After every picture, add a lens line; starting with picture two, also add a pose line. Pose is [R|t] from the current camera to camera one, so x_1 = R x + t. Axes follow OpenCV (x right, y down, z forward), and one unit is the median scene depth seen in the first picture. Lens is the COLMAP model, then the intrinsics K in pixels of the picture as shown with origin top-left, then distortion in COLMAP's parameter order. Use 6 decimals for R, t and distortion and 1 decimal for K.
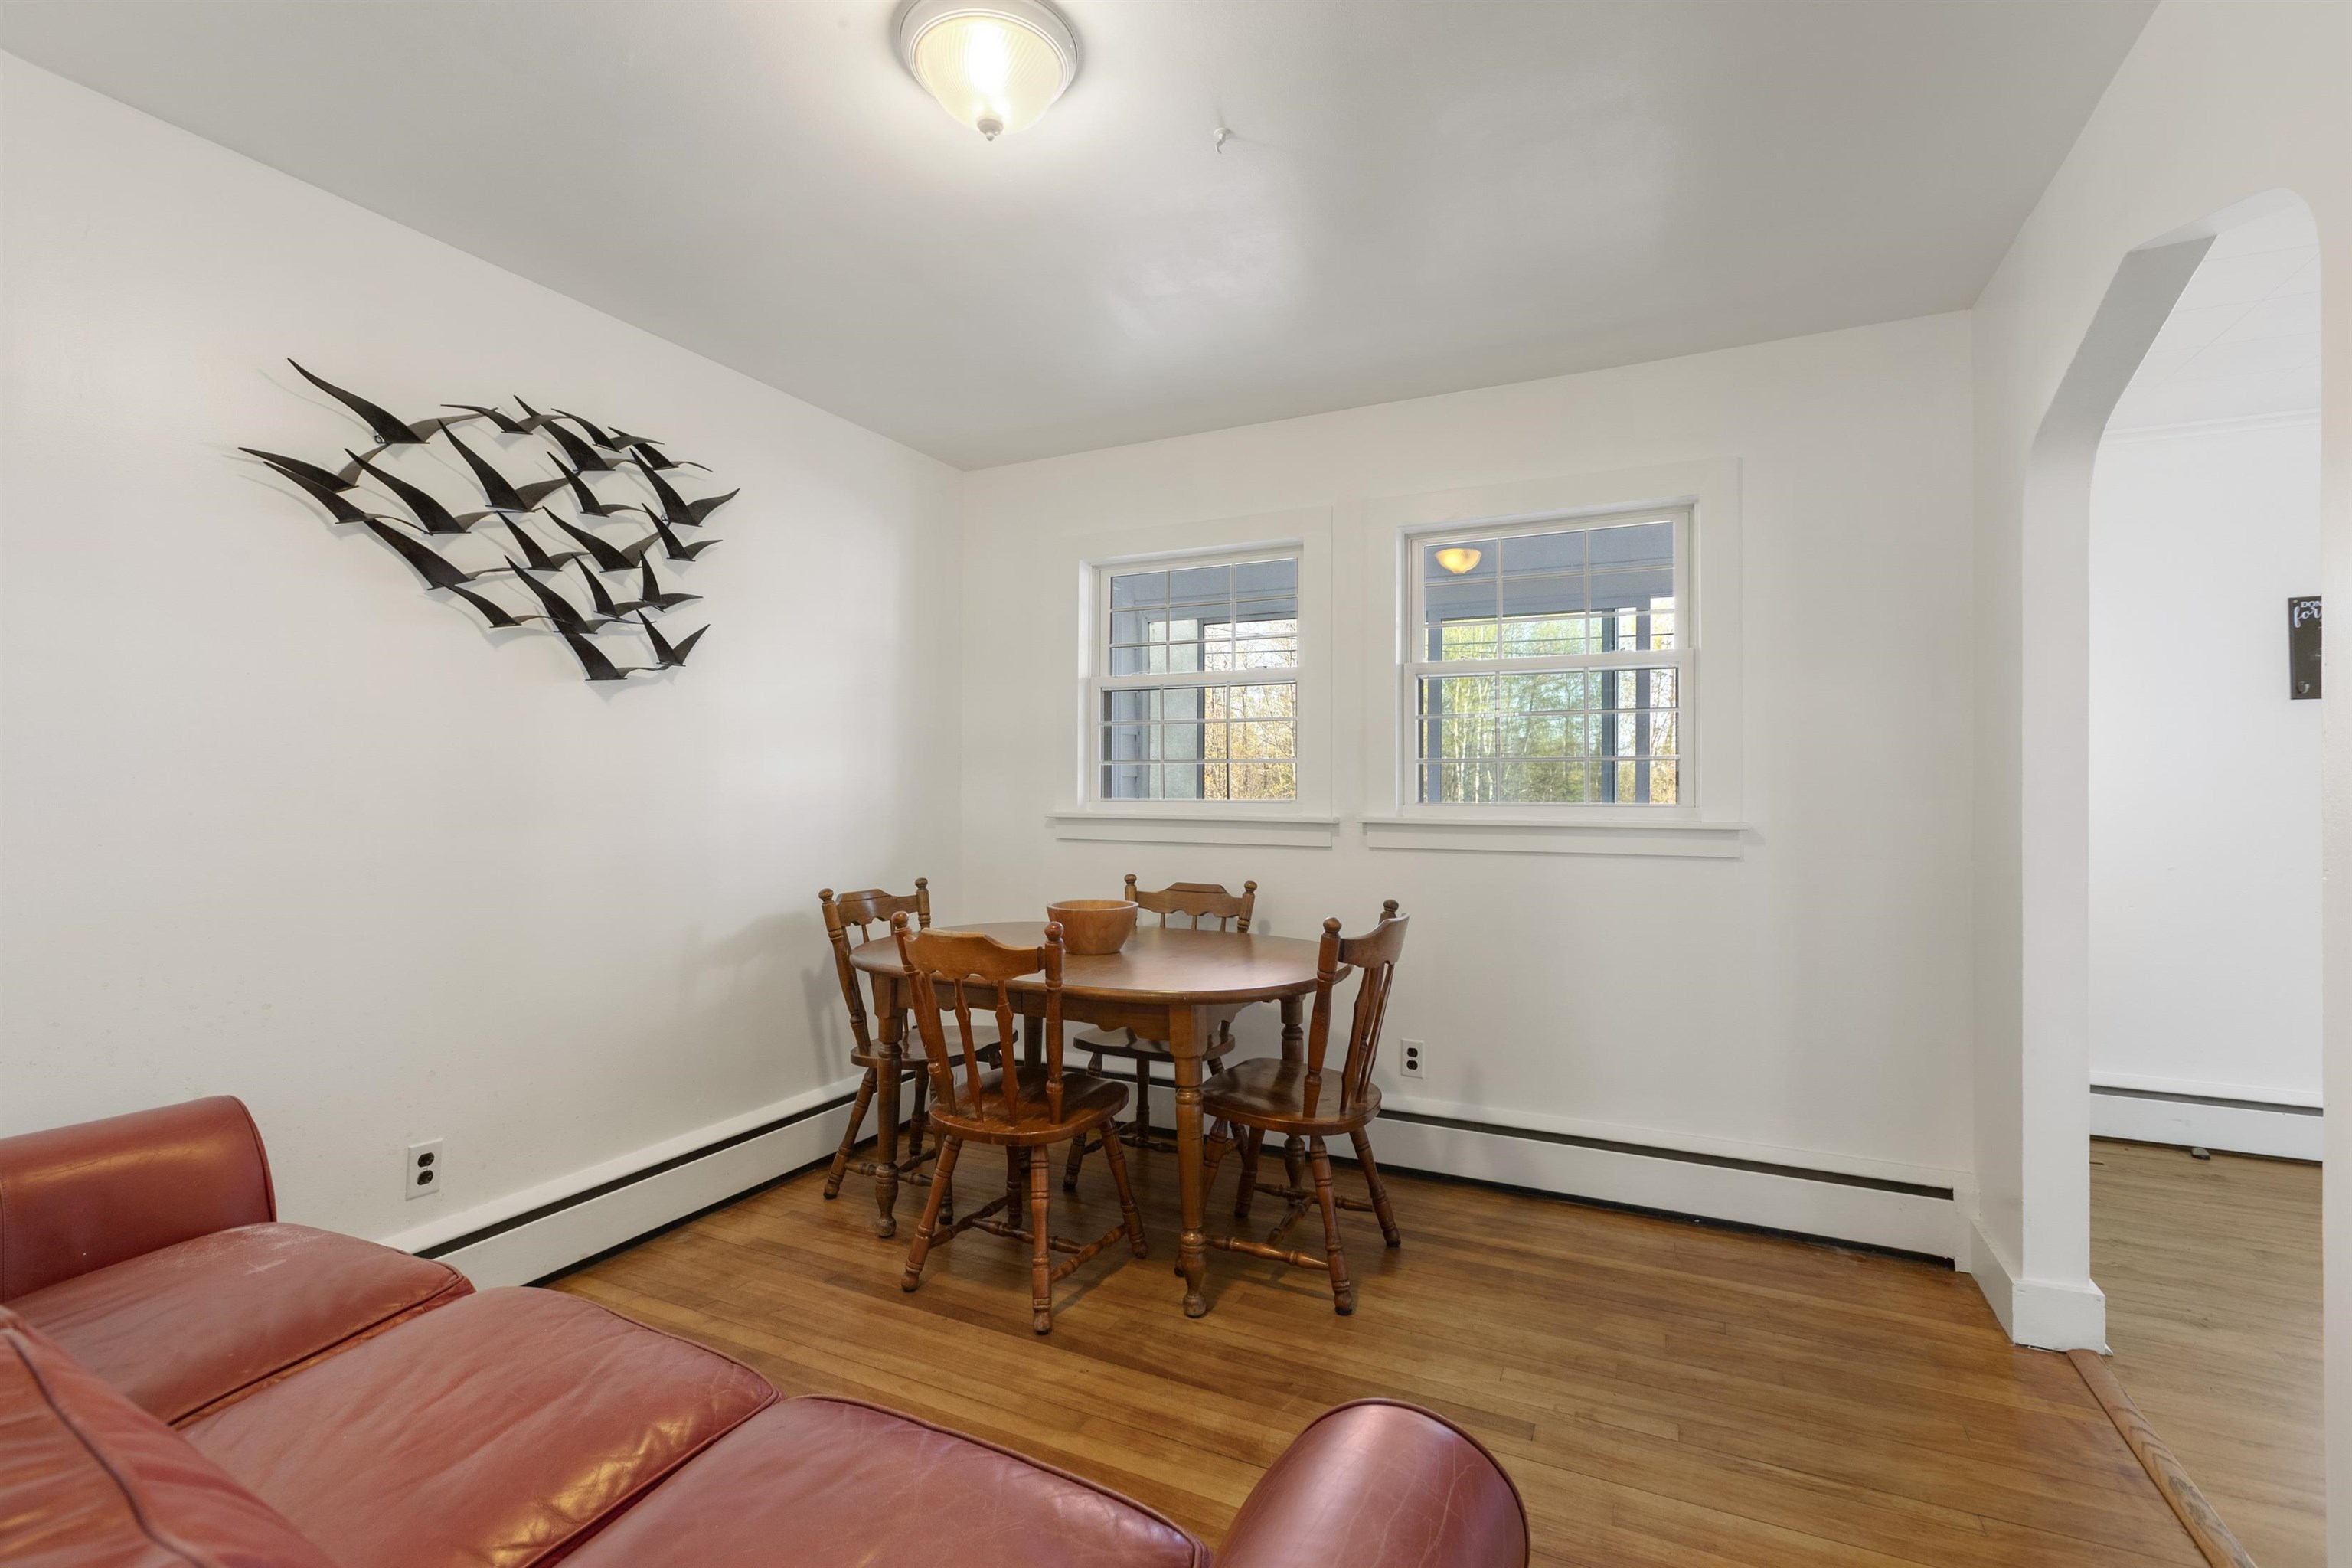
lens RADIAL K [[1039.0, 0, 1177.7], [0, 1039.0, 775.9], [0, 0, 1]] dist [0.000901, 0.000028]
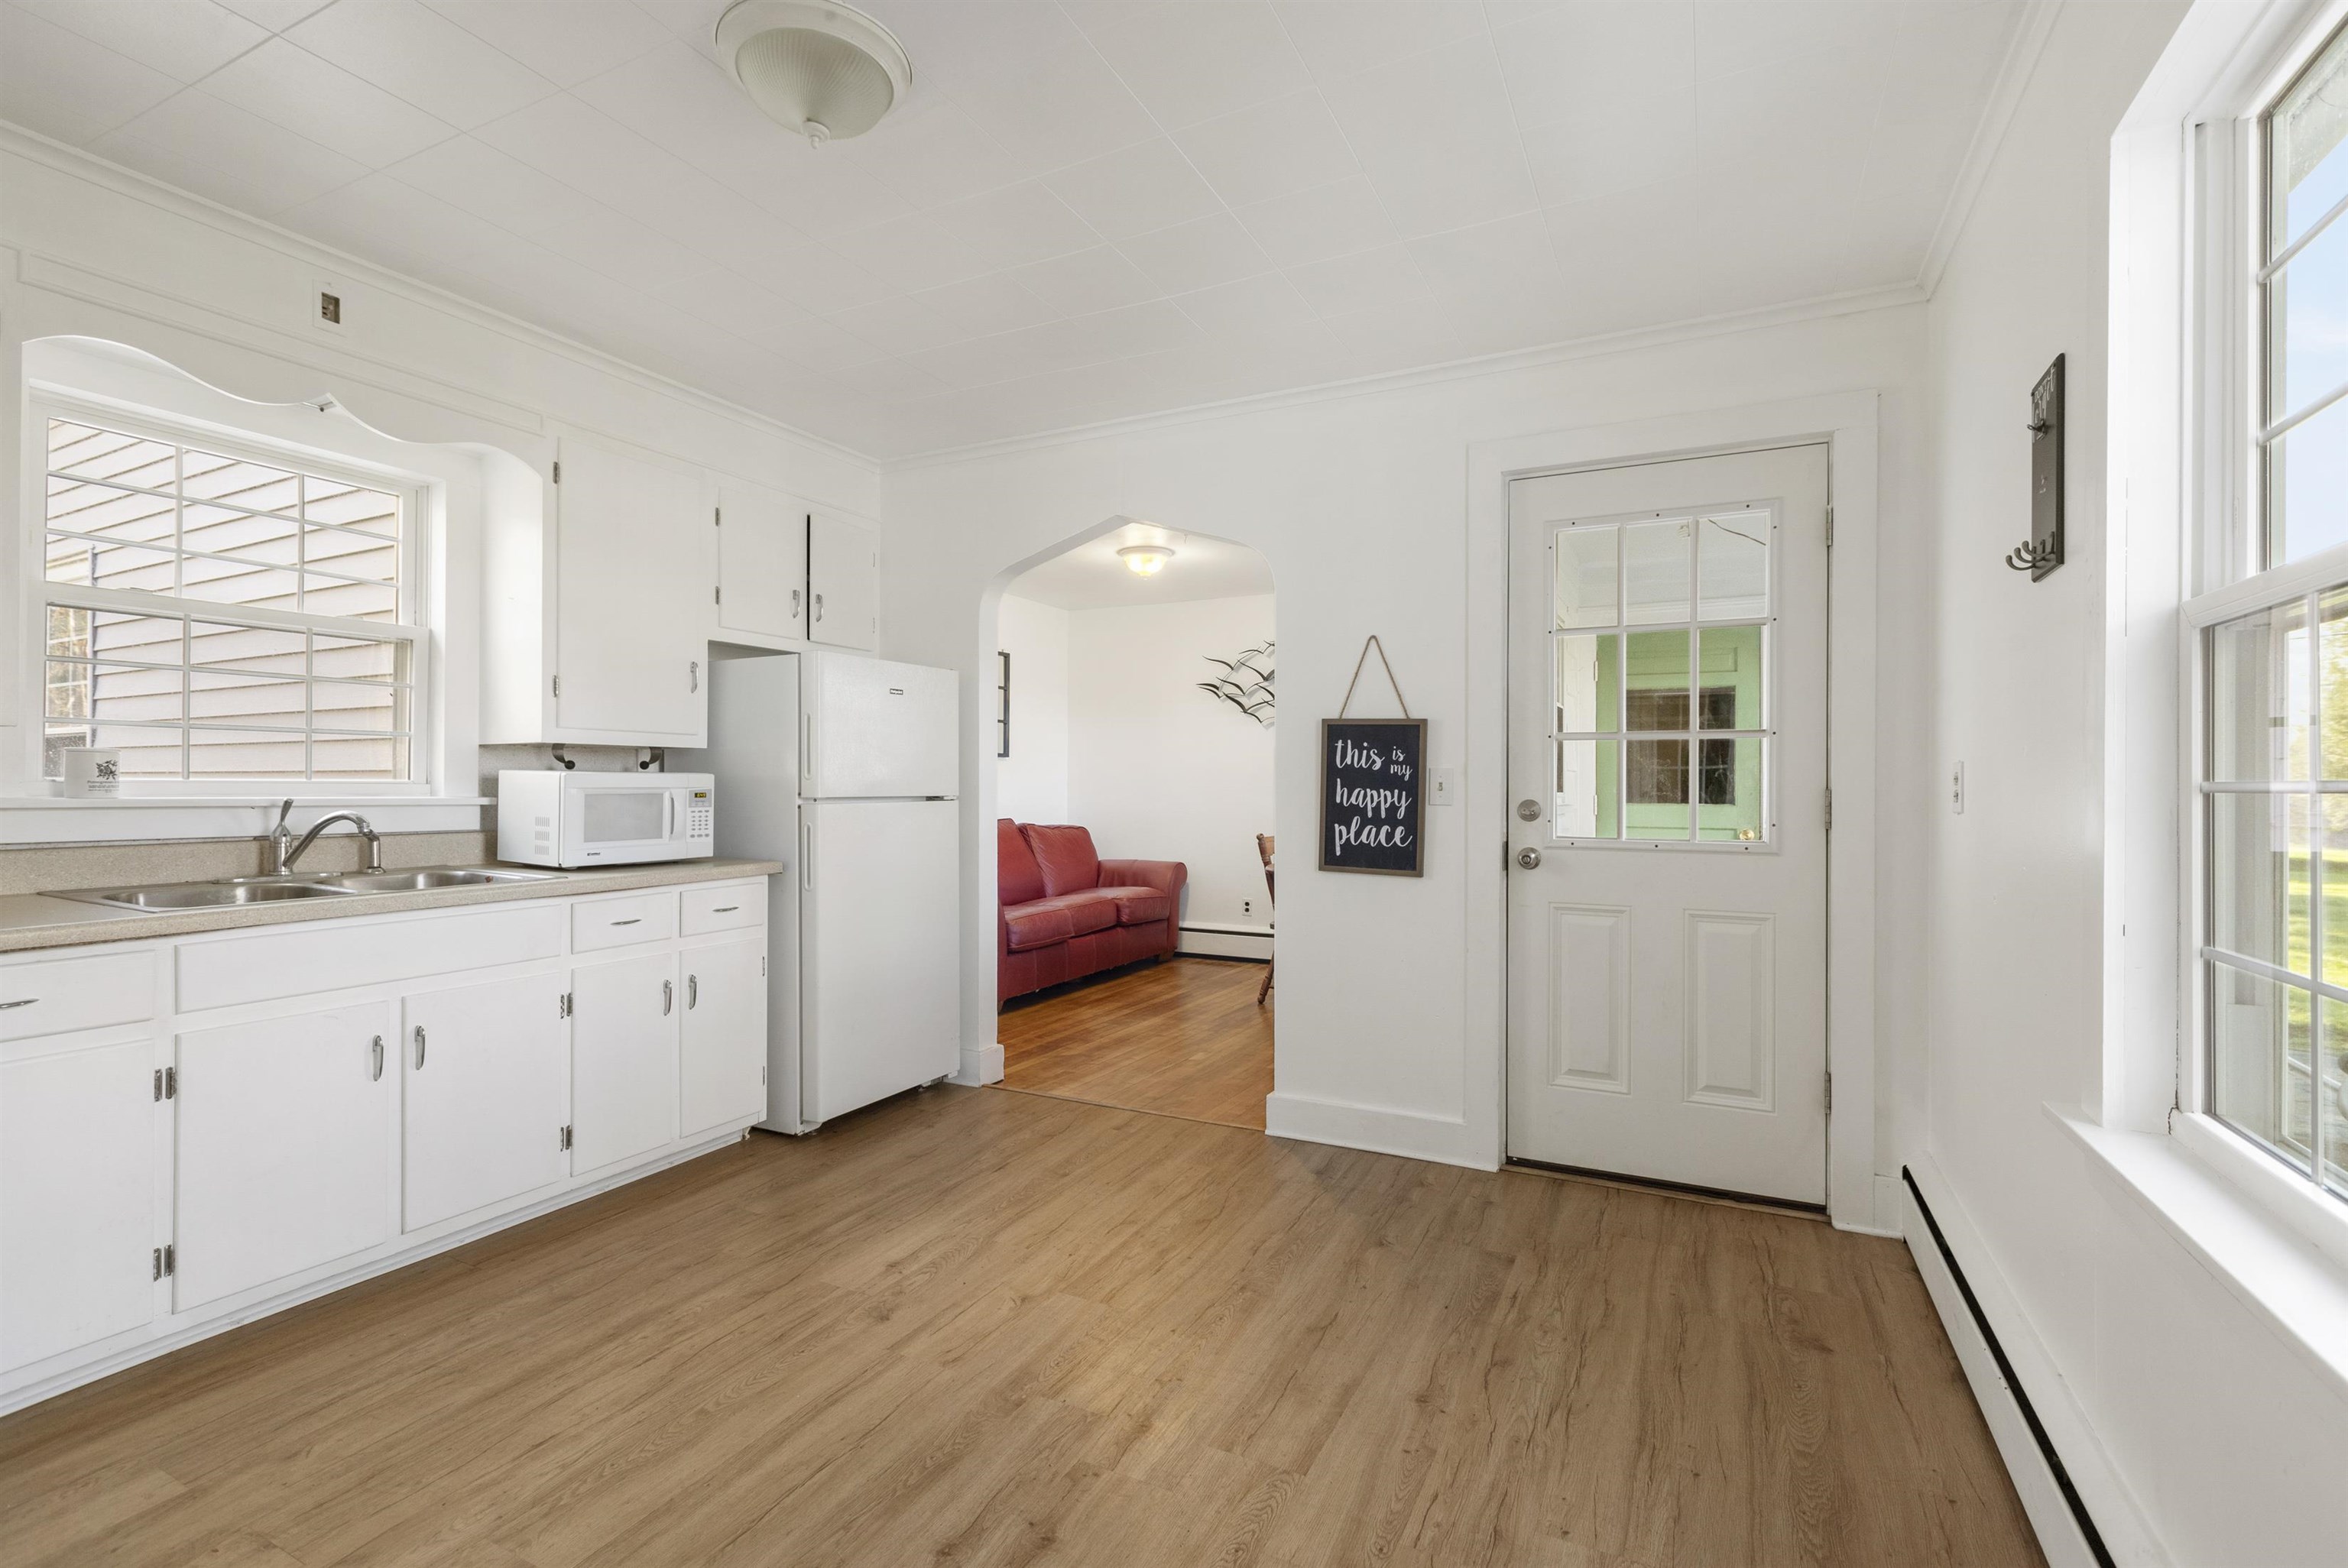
lens RADIAL K [[1061.7, 0, 1174.0], [0, 1061.7, 784.0], [0, 0, 1]] dist [0.000675, -0.000228]
pose [[-0.022331, -0.006869, -0.999727, 2.041536], [0.006263, 0.999956, -0.007011, 0.034667], [0.999731, -0.006418, -0.022287, 0.737300]]
